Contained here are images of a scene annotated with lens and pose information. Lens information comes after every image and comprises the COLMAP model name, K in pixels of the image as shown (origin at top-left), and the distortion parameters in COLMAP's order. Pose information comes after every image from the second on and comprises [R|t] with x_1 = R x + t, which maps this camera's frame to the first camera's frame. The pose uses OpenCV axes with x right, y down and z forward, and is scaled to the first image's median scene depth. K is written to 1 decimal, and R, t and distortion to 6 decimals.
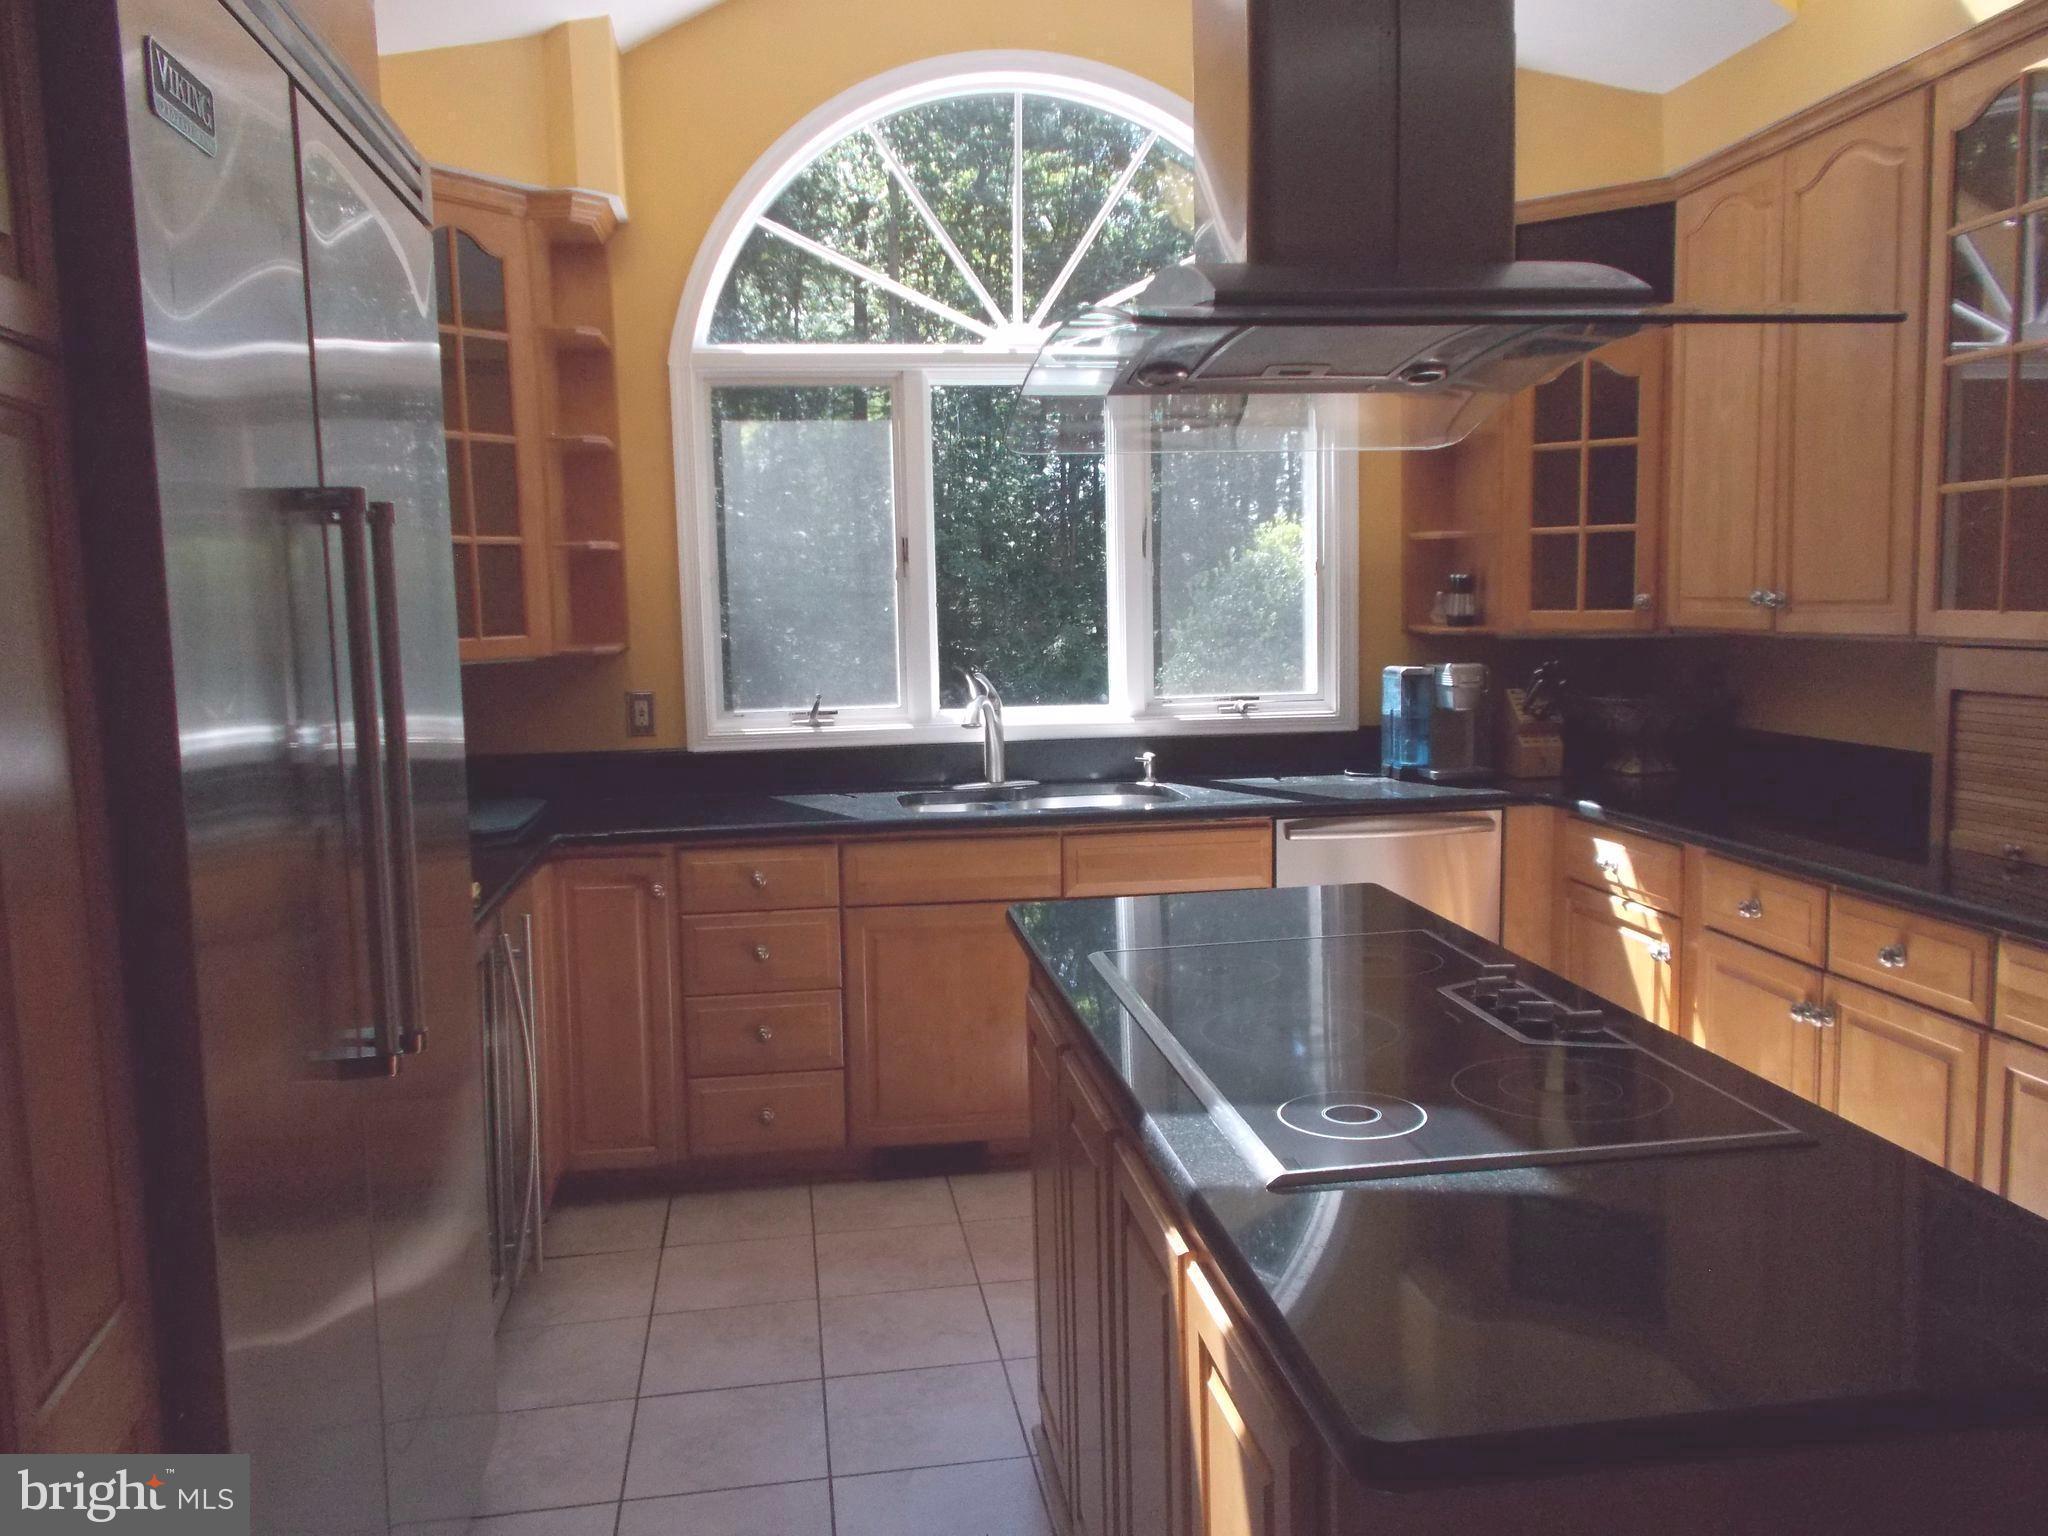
lens RADIAL K [[1609.8, 0, 1028.6], [0, 1609.8, 759.9], [0, 0, 1]] dist [0.015284, 0.001624]
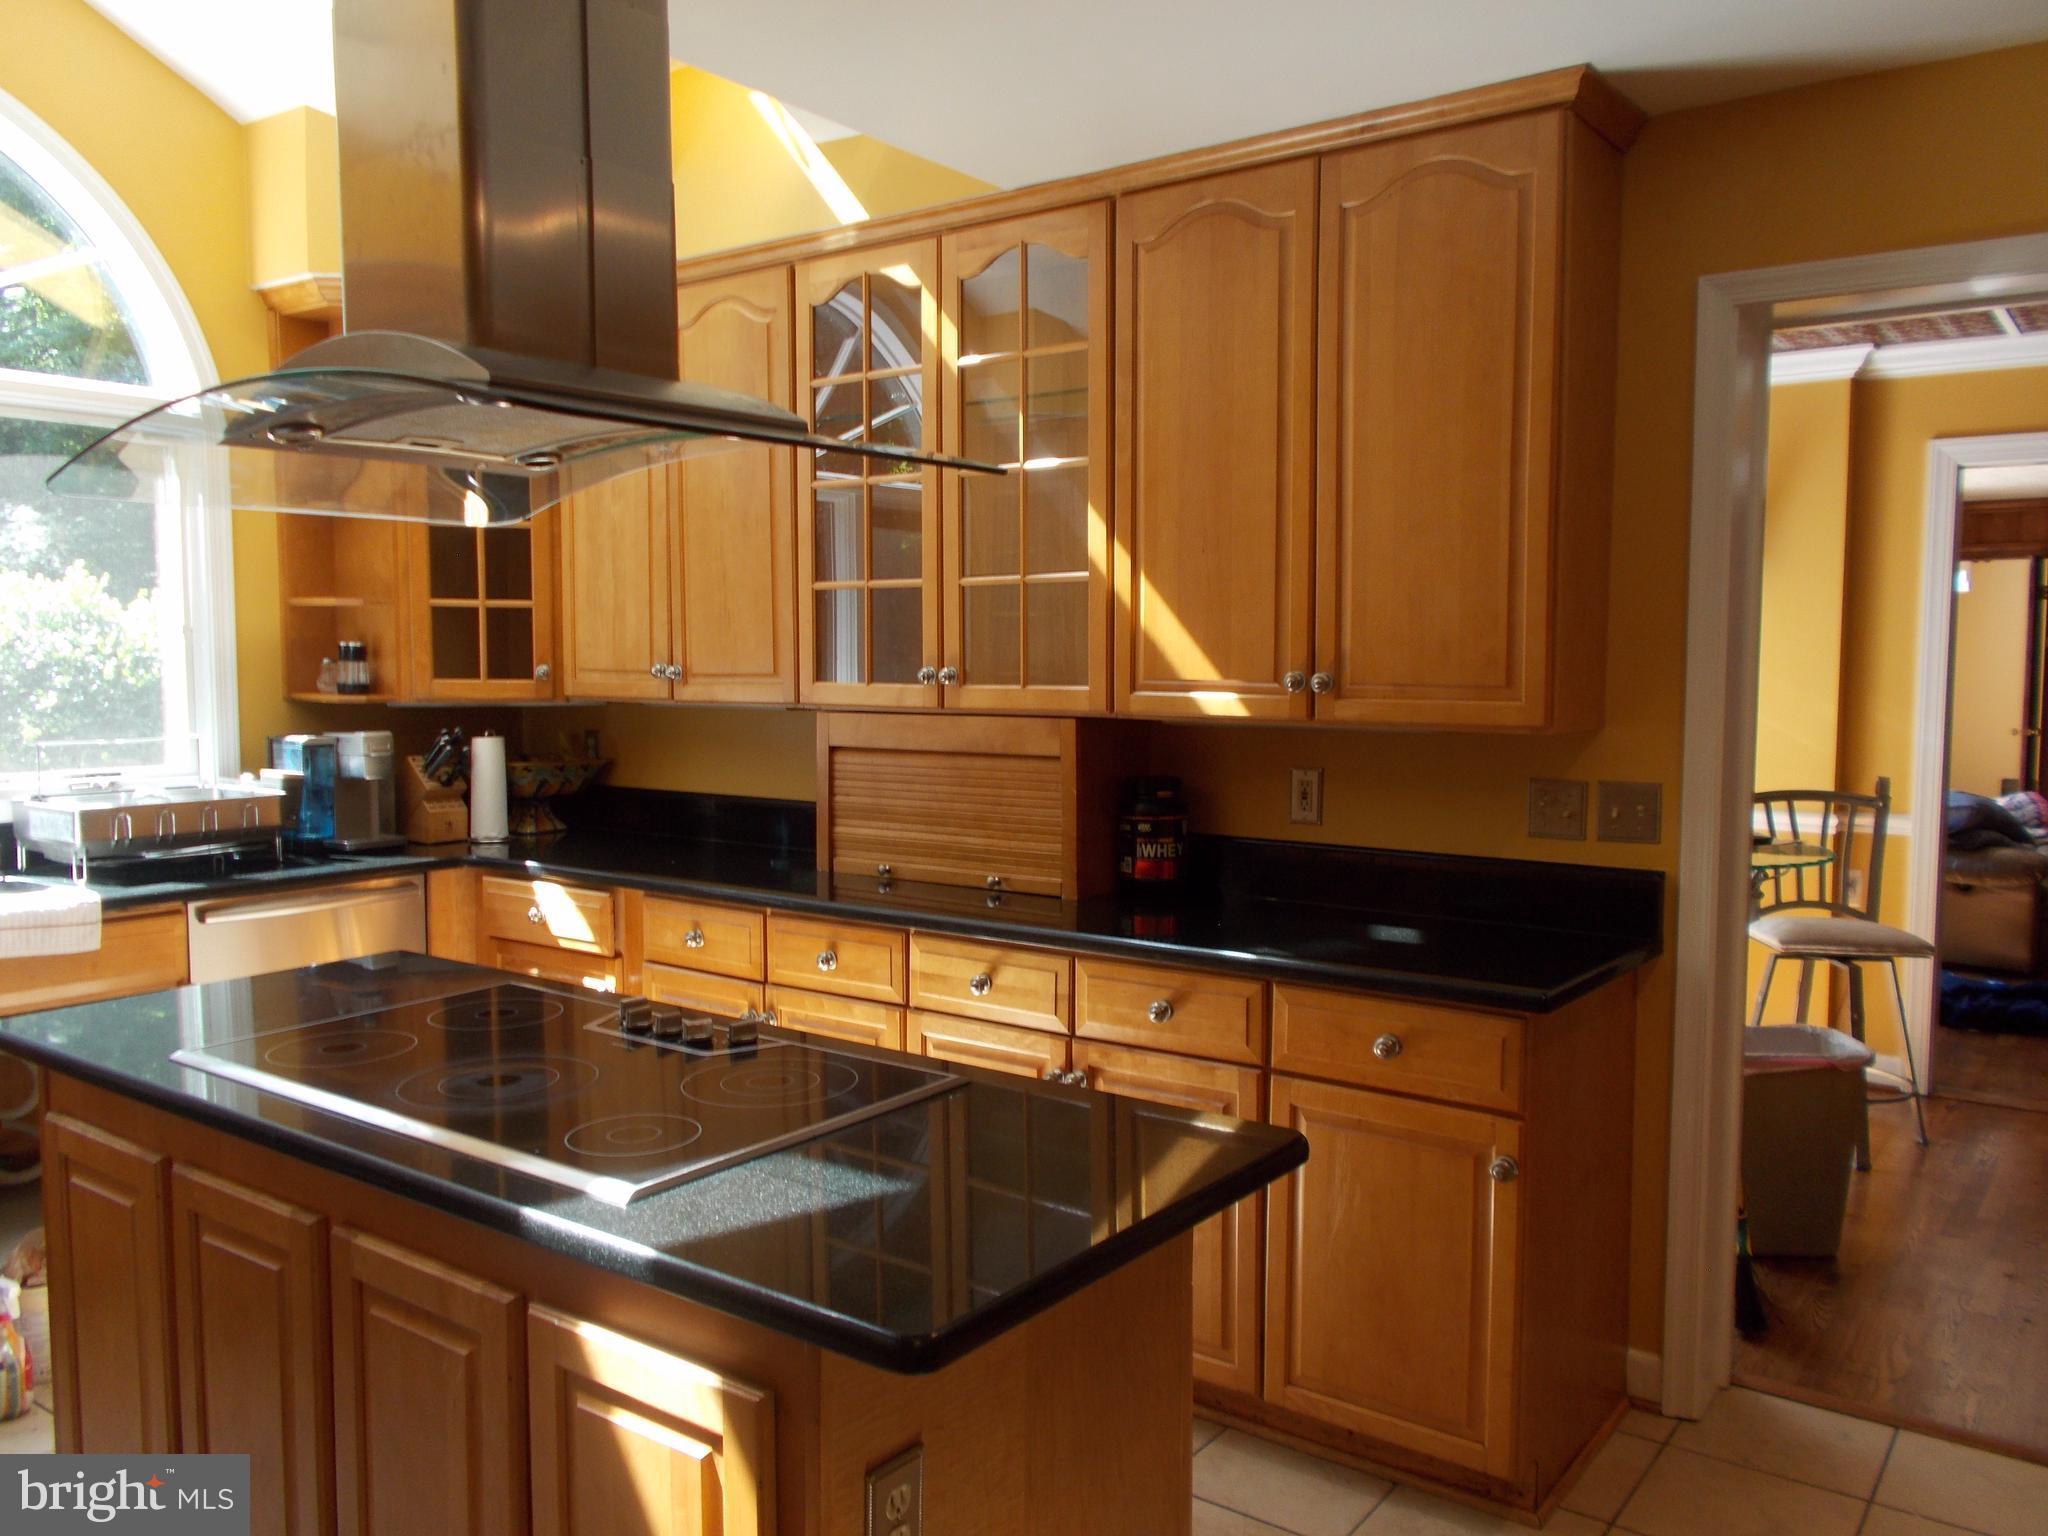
lens RADIAL K [[1609.8, 0, 1028.6], [0, 1609.8, 759.9], [0, 0, 1]] dist [0.015284, 0.001624]
pose [[0.706176, -0.025873, 0.707563, -0.176924], [0.057067, 0.998161, -0.020456, 0.001444], [-0.705732, 0.054824, 0.706354, 0.009093]]
